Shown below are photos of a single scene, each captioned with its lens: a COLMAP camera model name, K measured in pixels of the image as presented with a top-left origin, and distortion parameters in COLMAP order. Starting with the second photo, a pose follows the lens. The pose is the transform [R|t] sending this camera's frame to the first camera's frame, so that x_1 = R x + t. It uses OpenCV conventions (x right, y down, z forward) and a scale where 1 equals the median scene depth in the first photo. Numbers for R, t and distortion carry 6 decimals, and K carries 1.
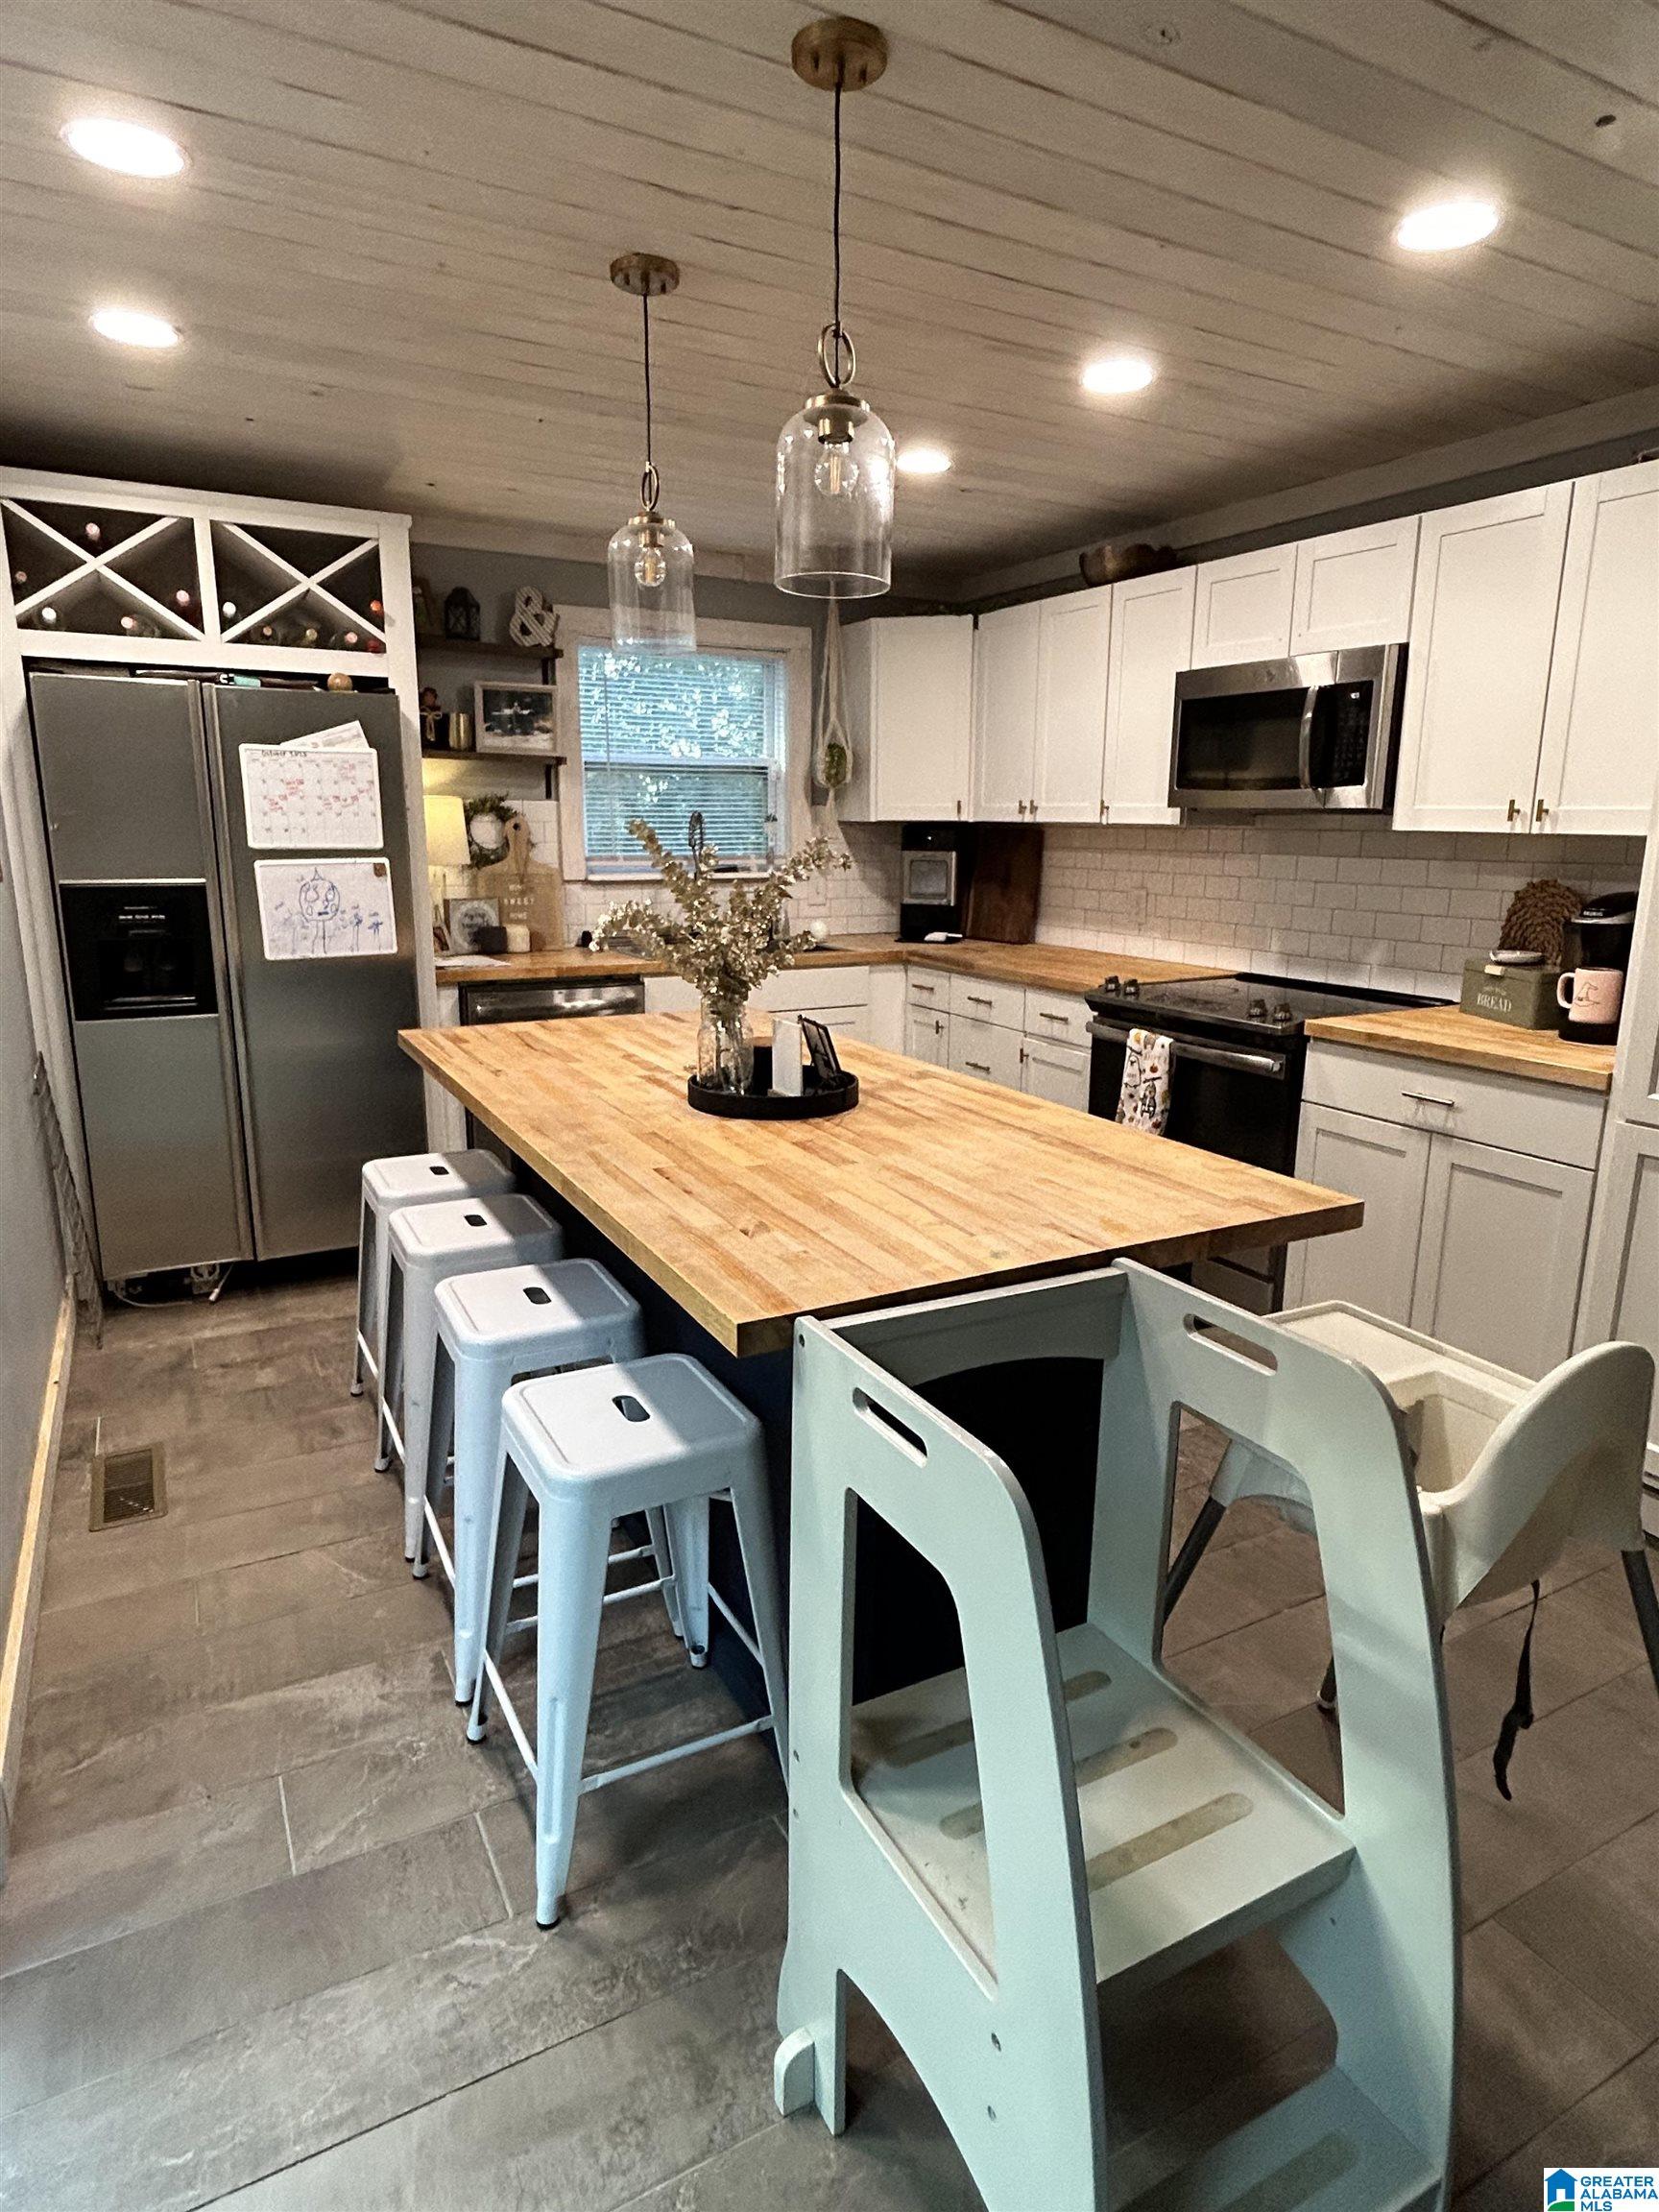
lens RADIAL K [[1252.1, 0, 839.3], [0, 1252.1, 1113.0], [0, 0, 1]] dist [-0.006694, 0.005588]
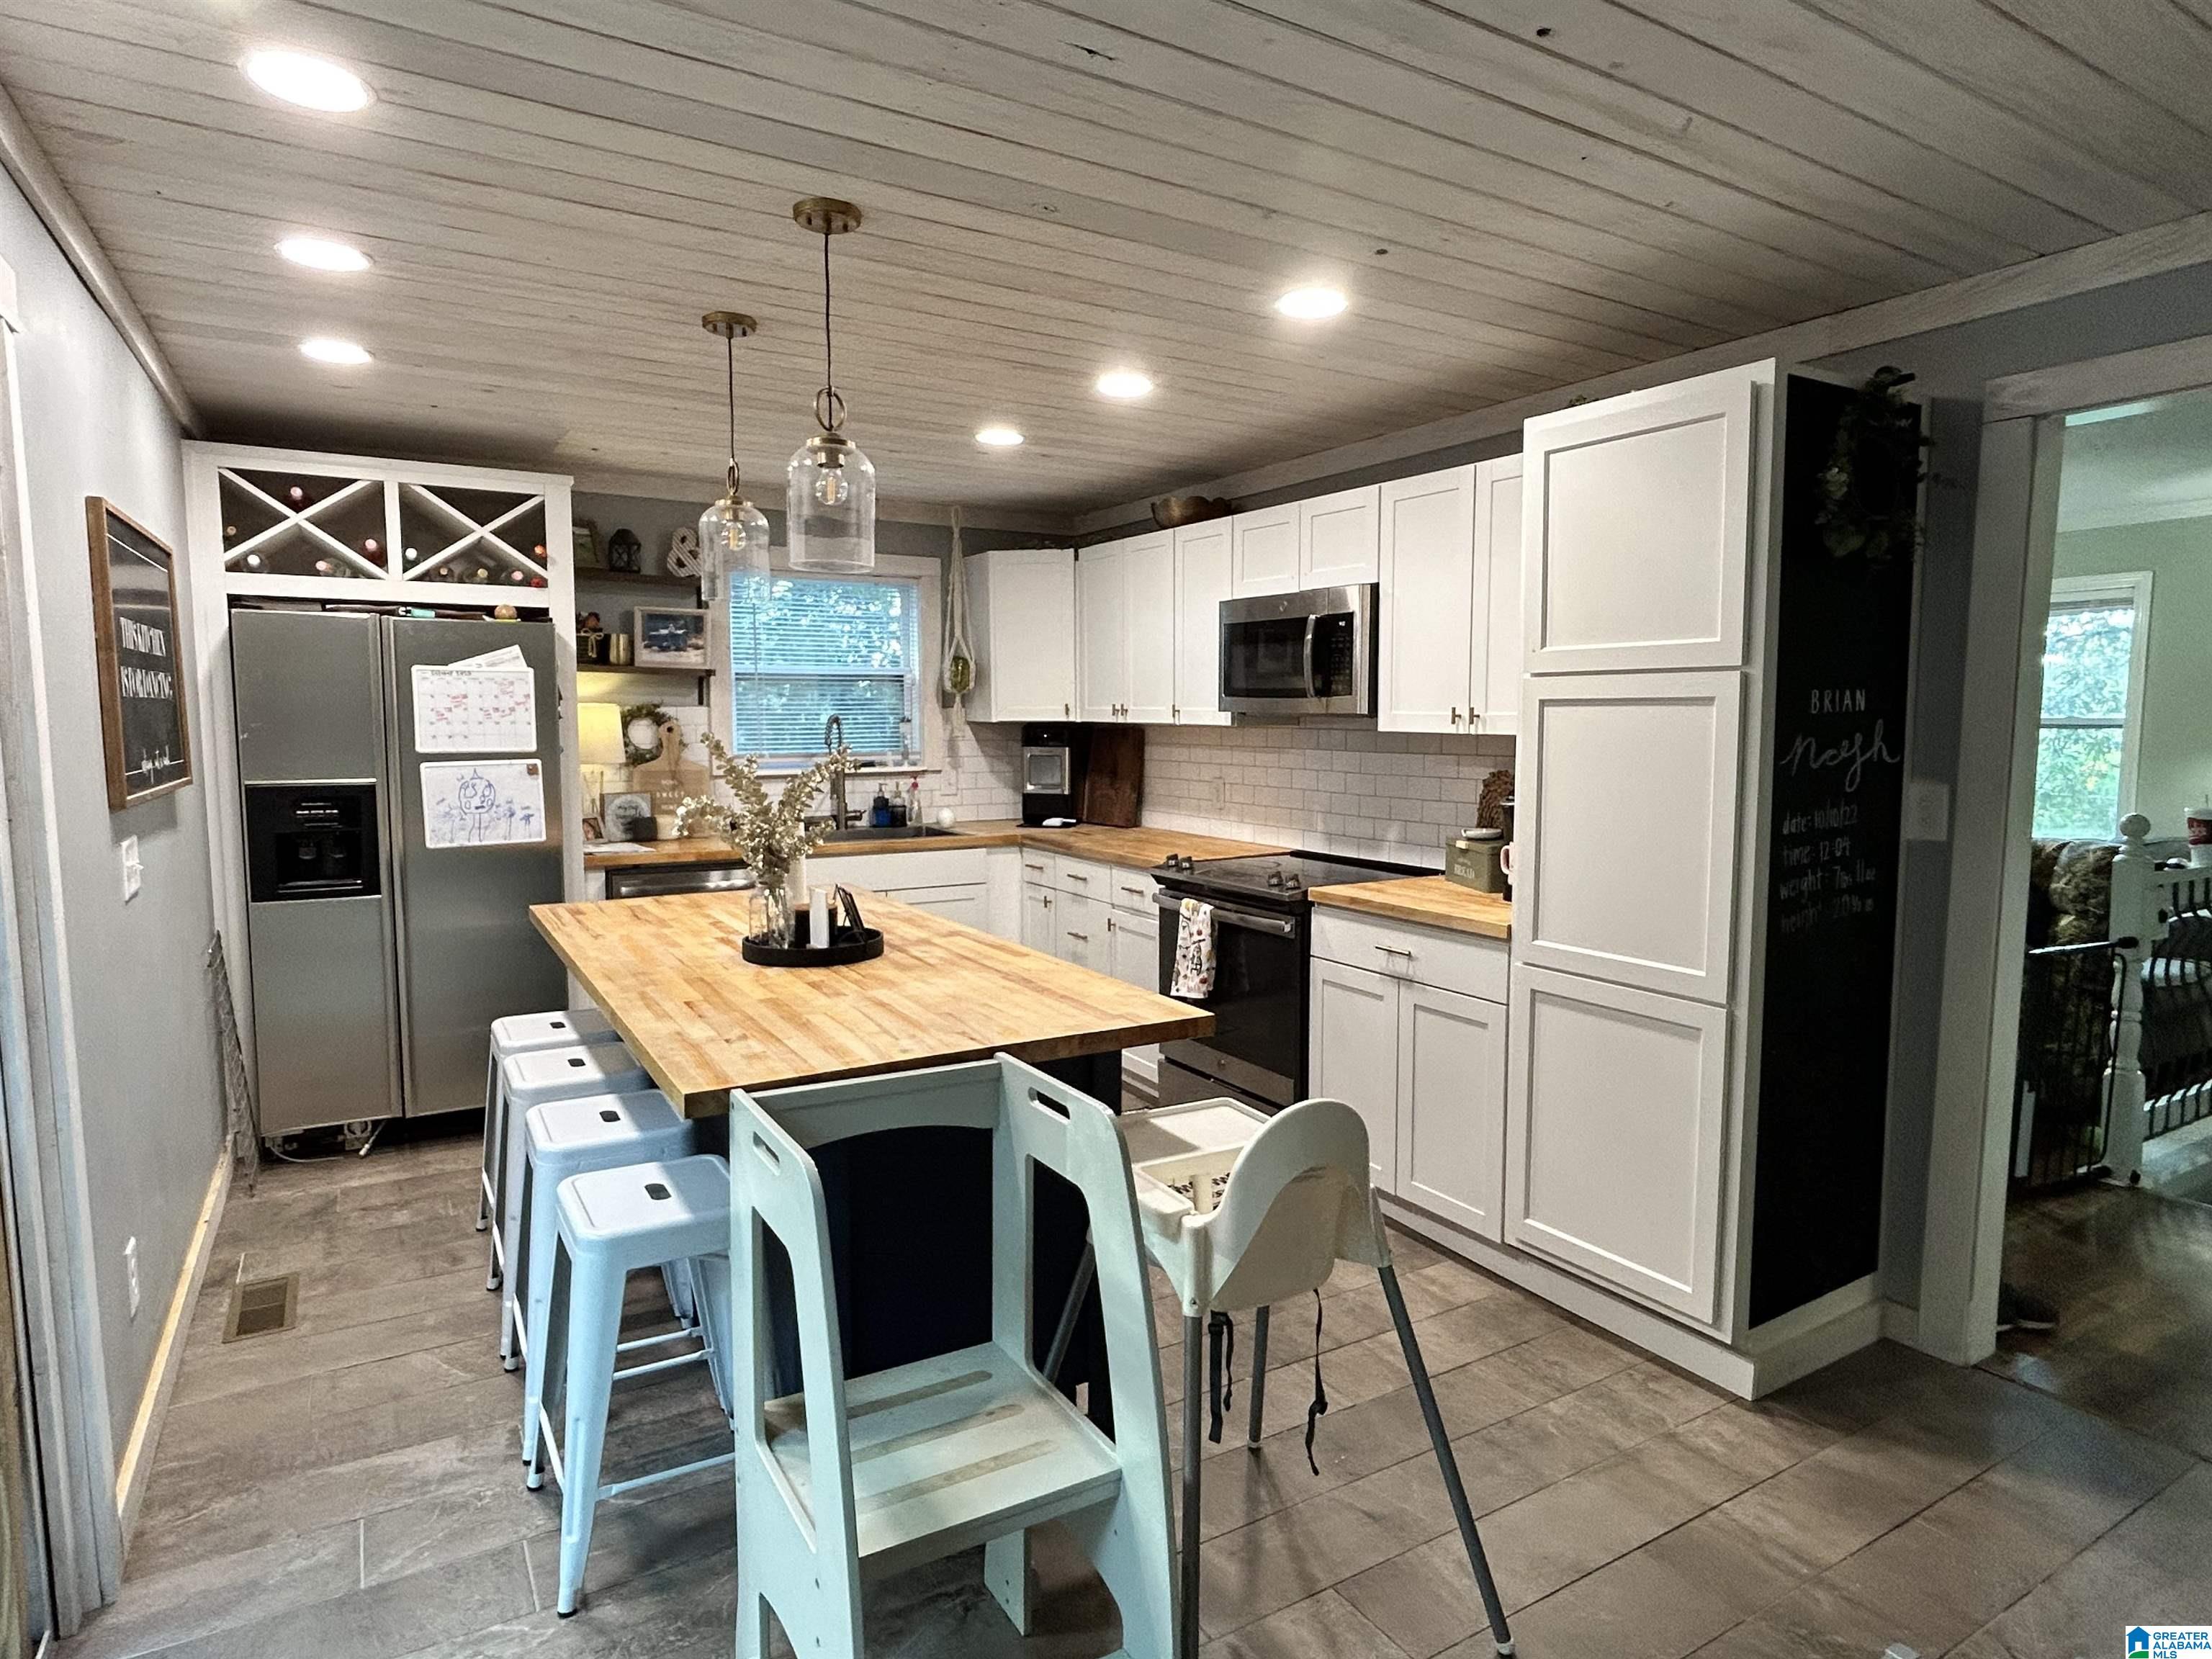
lens RADIAL K [[1252.1, 0, 1114.6], [0, 1252.1, 833.4], [0, 0, 1]] dist [-0.006694, 0.005588]
pose [[0.999055, -0.010514, 0.042166, 0.127318], [0.015971, 0.991221, -0.131245, 0.025707], [-0.040416, 0.131795, 0.990453, -0.168045]]
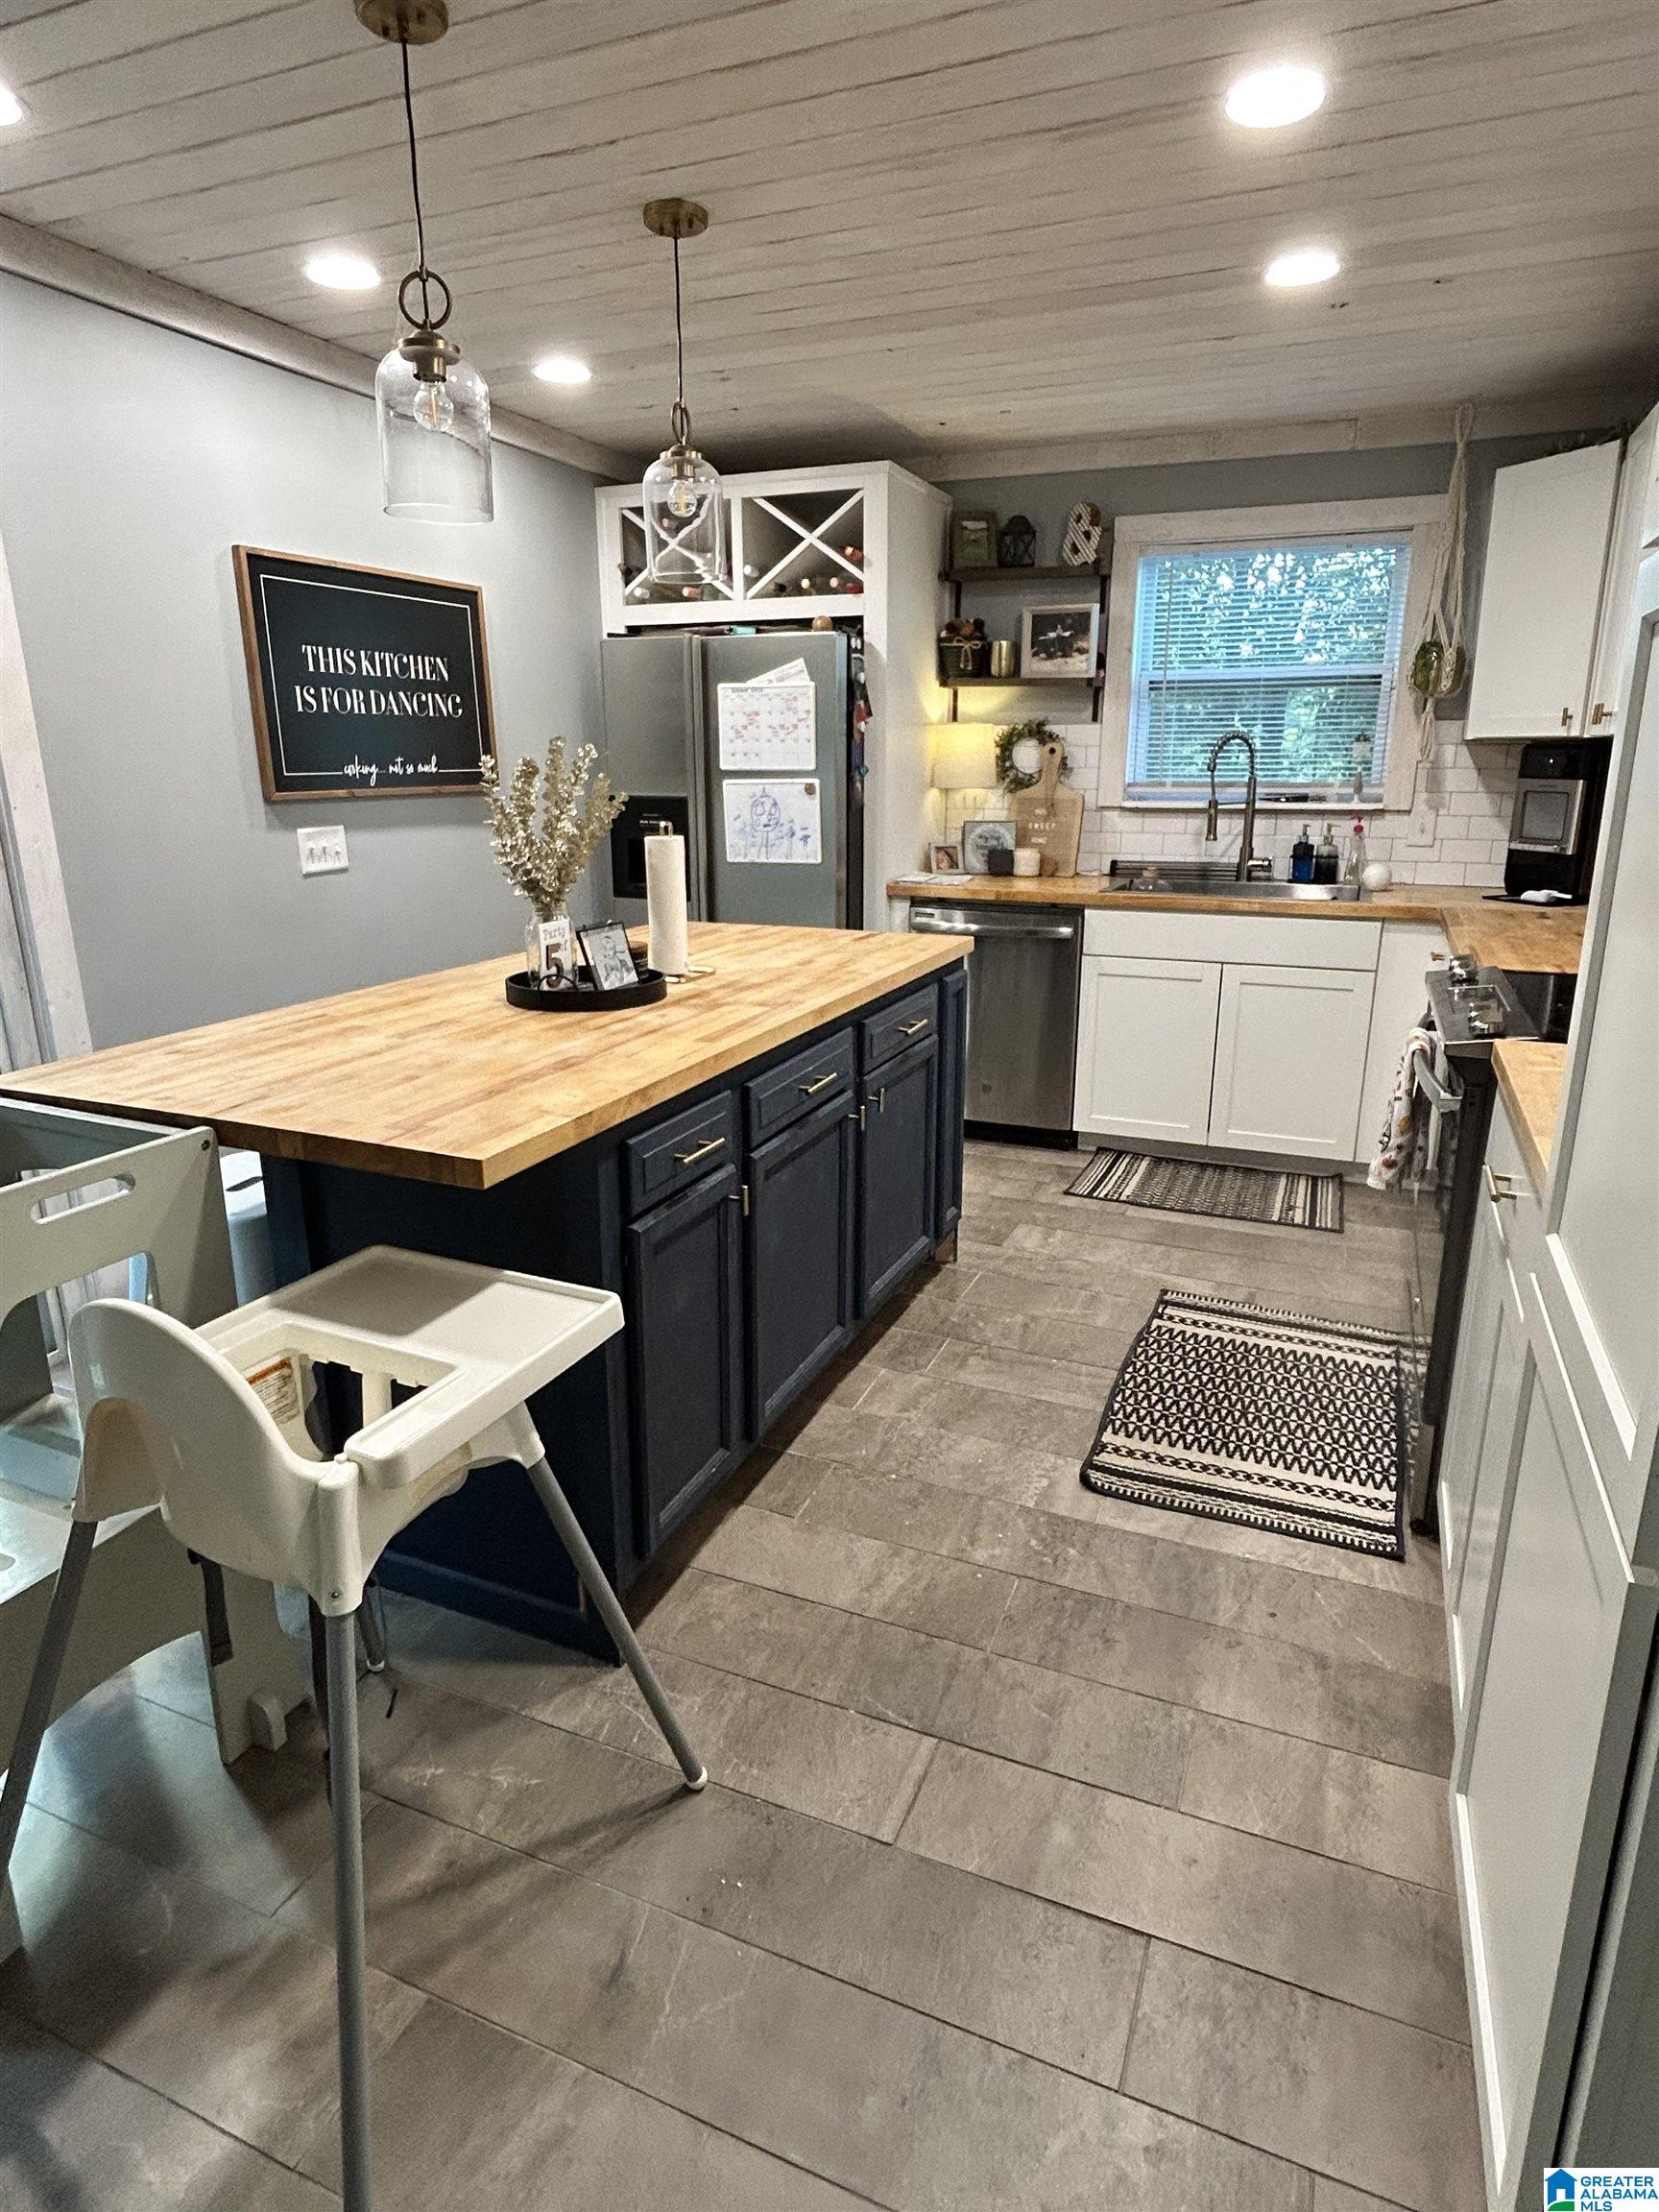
lens RADIAL K [[1252.1, 0, 824.9], [0, 1252.1, 1114.5], [0, 0, 1]] dist [-0.006694, 0.005588]
pose [[0.618857, 0.207713, -0.757543, 0.603560], [-0.169799, 0.976977, 0.129168, -0.056454], [0.766932, 0.048694, 0.639878, 0.307540]]
